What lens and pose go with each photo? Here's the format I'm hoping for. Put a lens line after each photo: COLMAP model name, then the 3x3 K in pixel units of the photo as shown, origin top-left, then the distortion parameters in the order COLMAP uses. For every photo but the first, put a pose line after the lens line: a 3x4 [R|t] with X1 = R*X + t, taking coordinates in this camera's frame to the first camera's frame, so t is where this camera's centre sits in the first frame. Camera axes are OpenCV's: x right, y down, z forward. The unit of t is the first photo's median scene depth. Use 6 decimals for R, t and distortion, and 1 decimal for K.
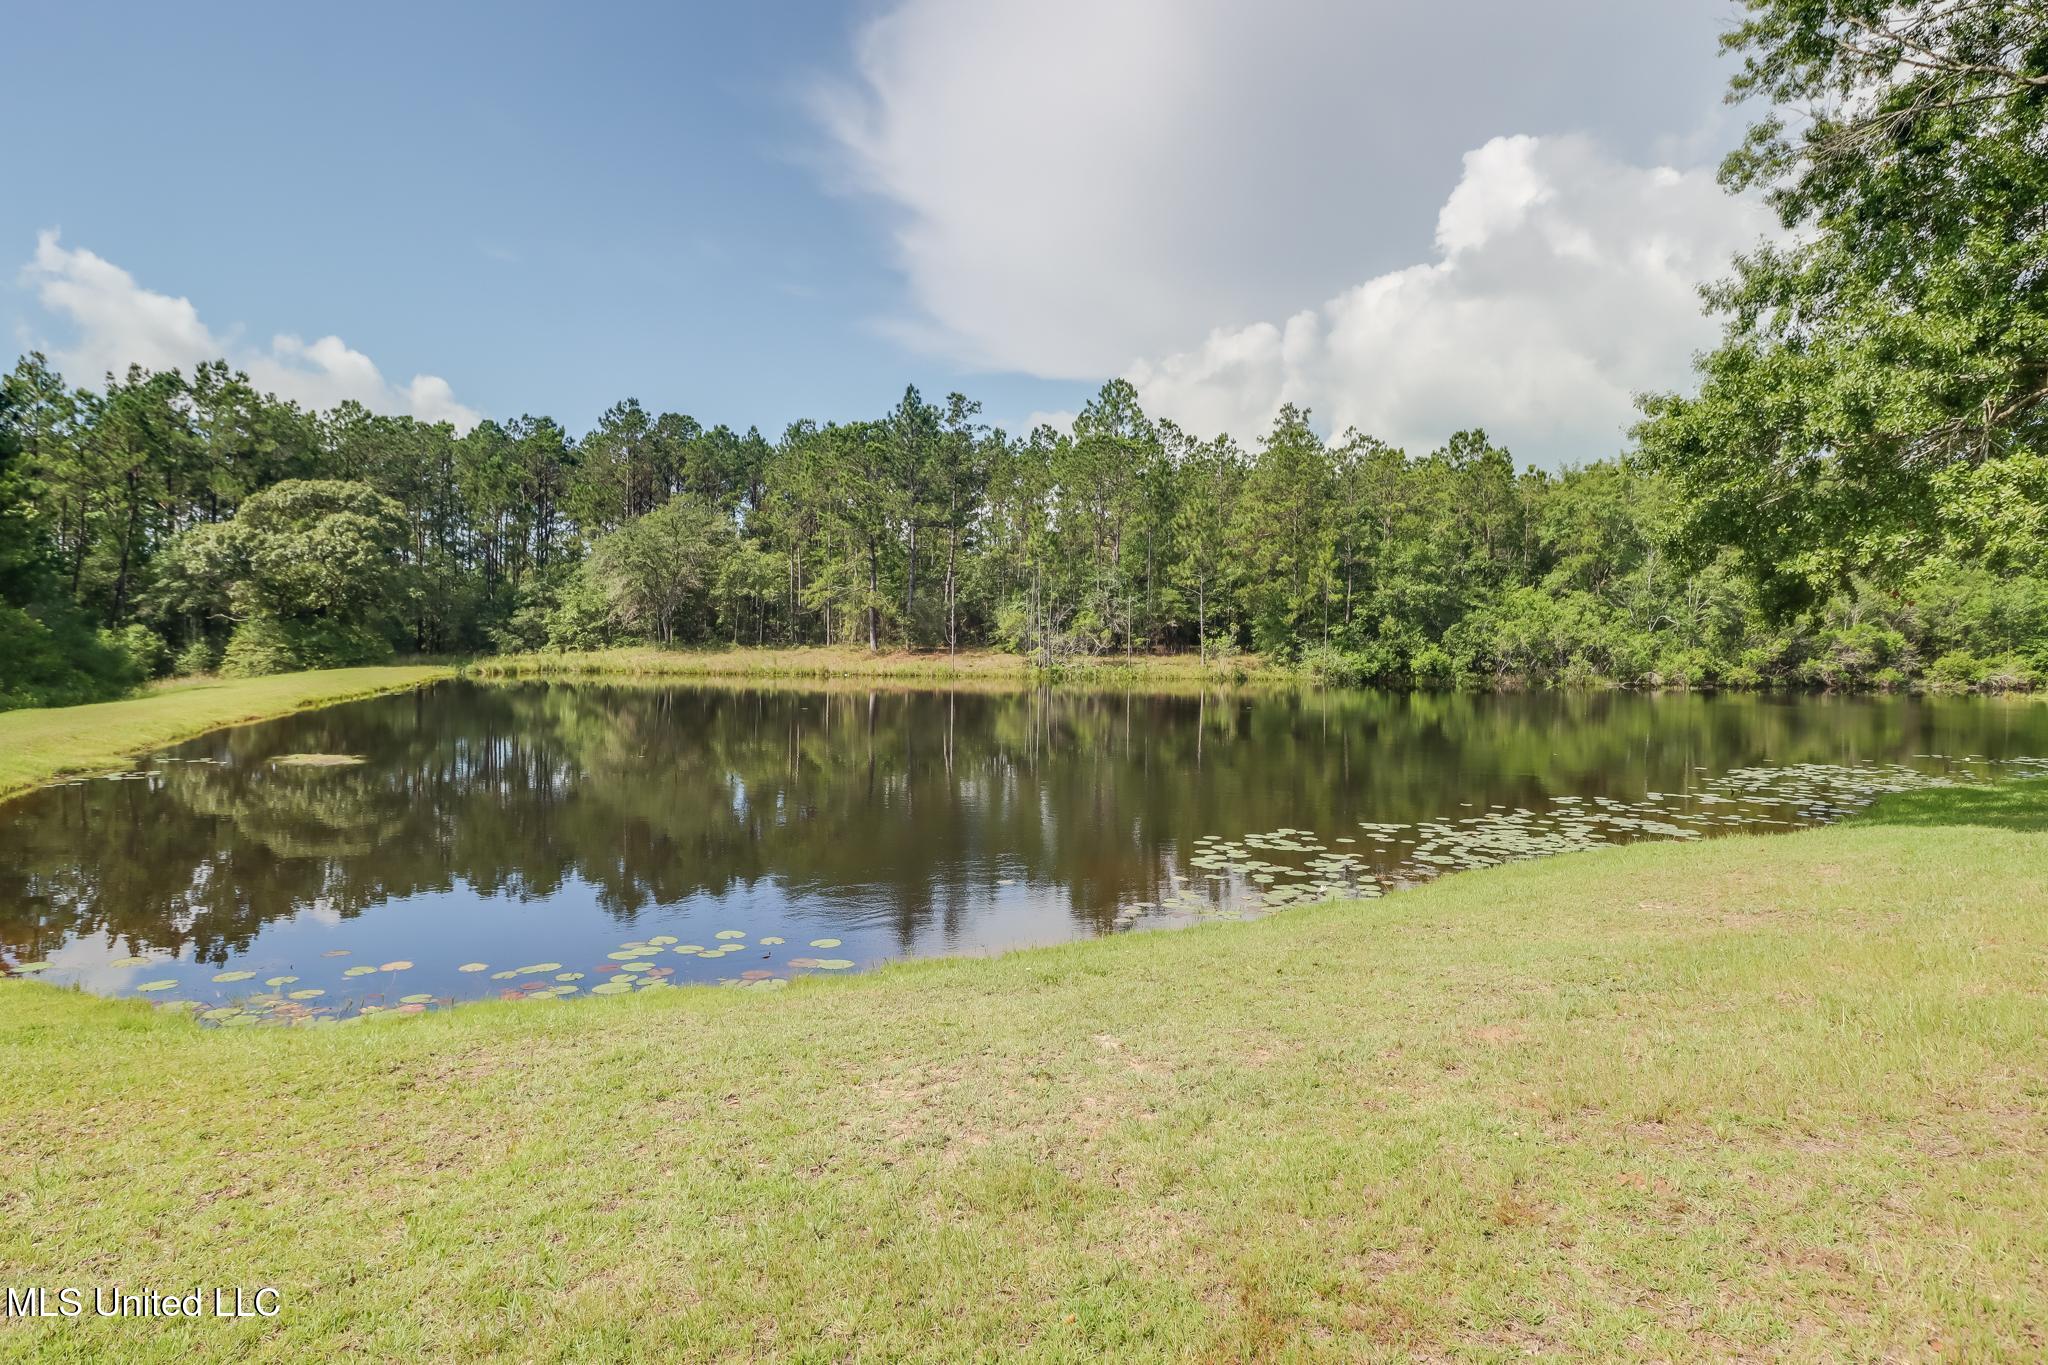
lens RADIAL K [[1025.5, 0, 1037.6], [0, 1025.5, 663.4], [0, 0, 1]] dist [0.002538, -0.010558]
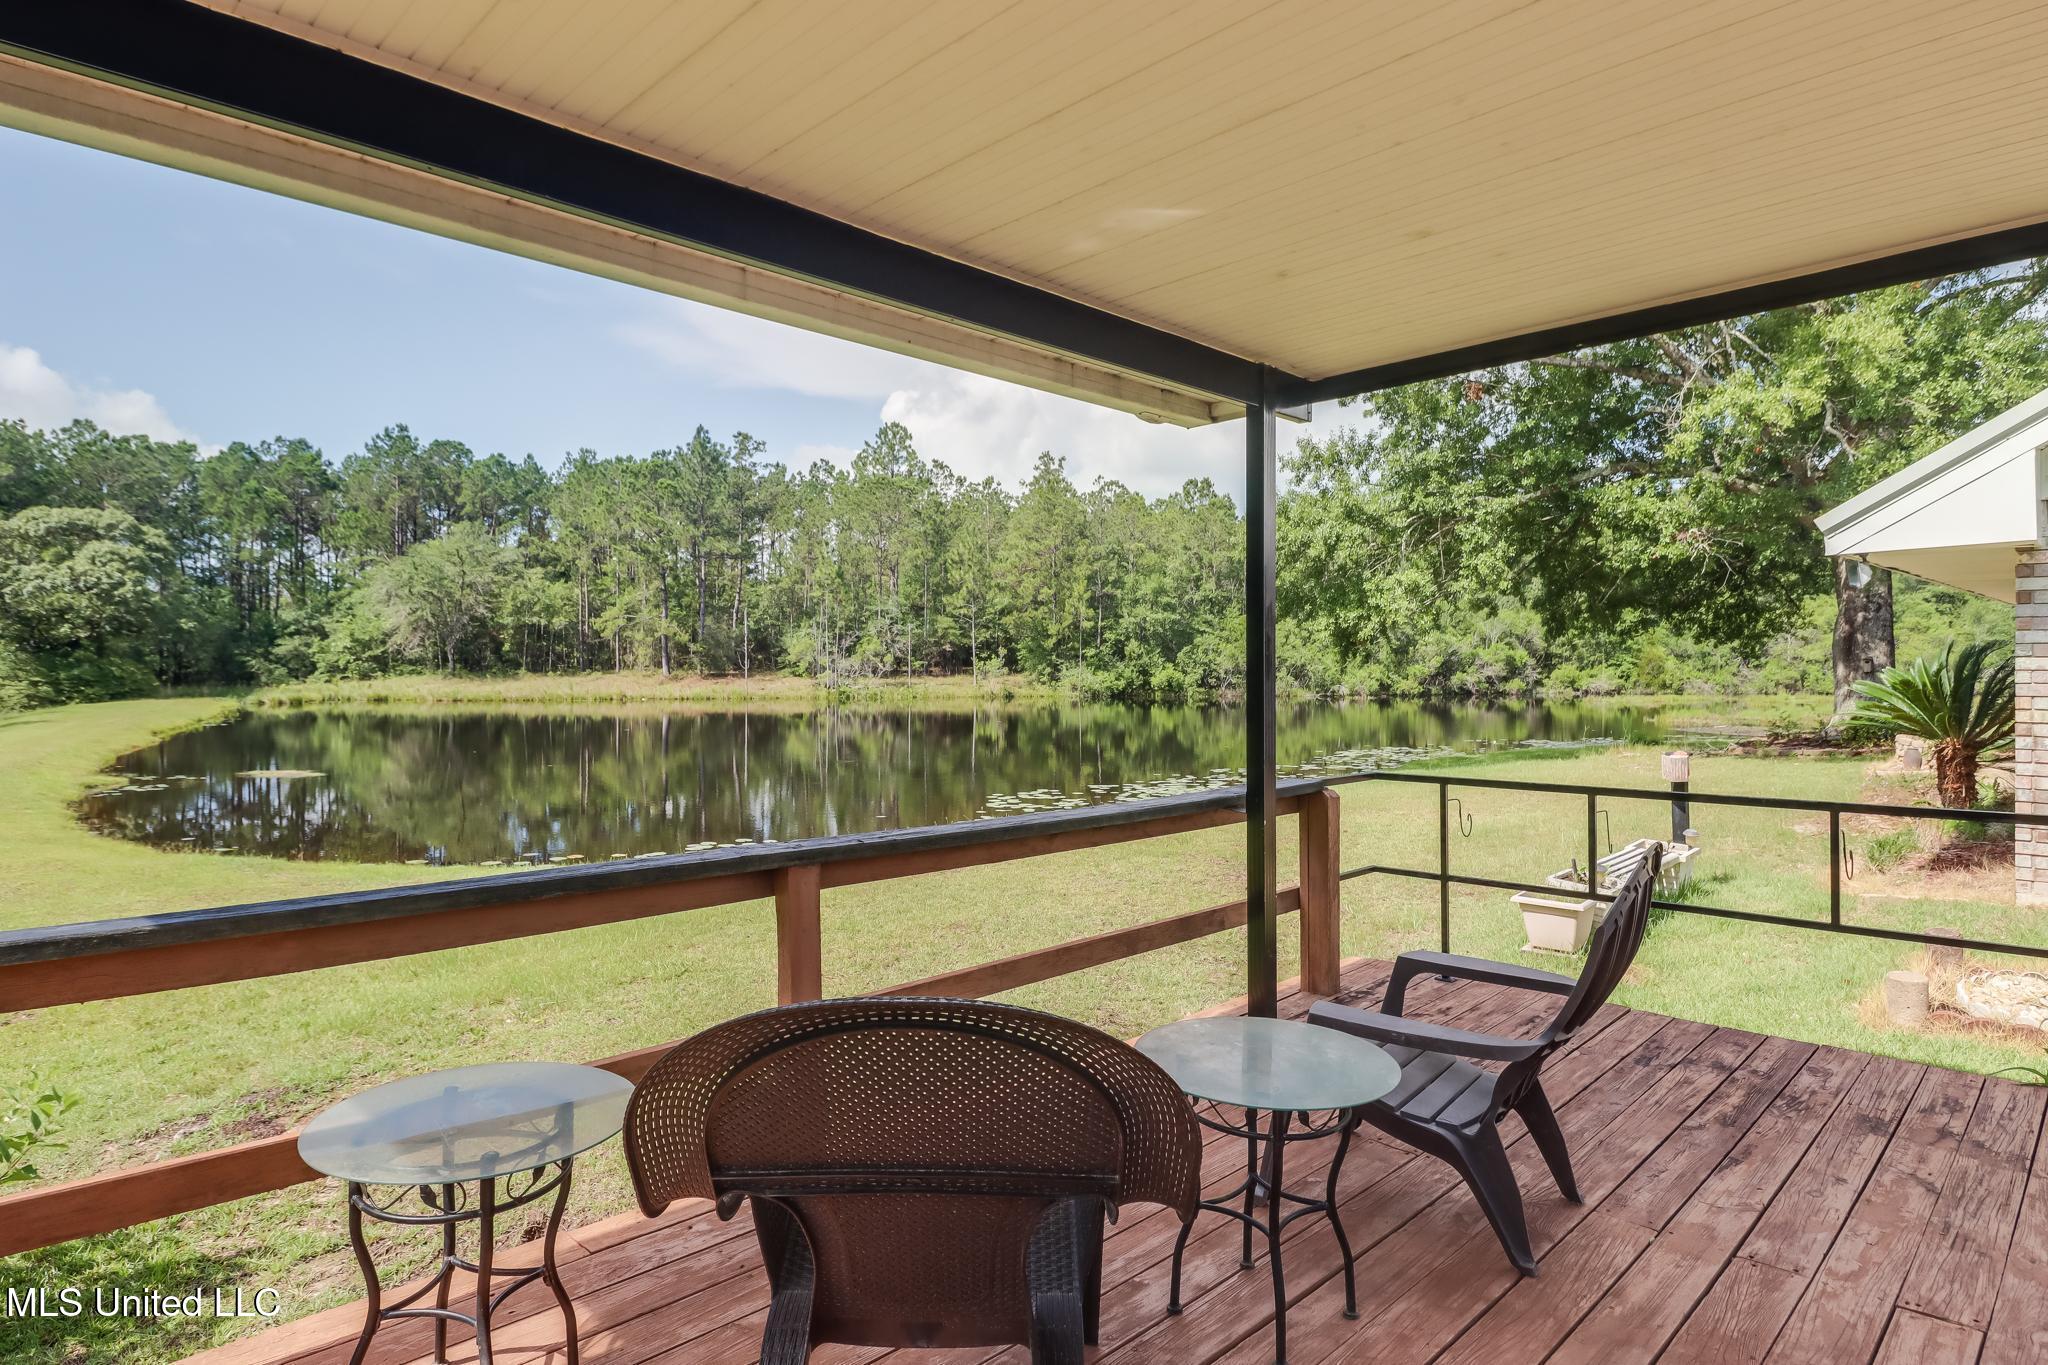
lens RADIAL K [[1114.6, 0, 1025.1], [0, 1114.6, 659.7], [0, 0, 1]] dist [0.003009, 0.000115]
pose [[0.977526, -0.010520, 0.210552, -0.041446], [0.014940, 0.999700, -0.019416, -0.001374], [-0.210285, 0.022125, 0.977390, -0.201392]]
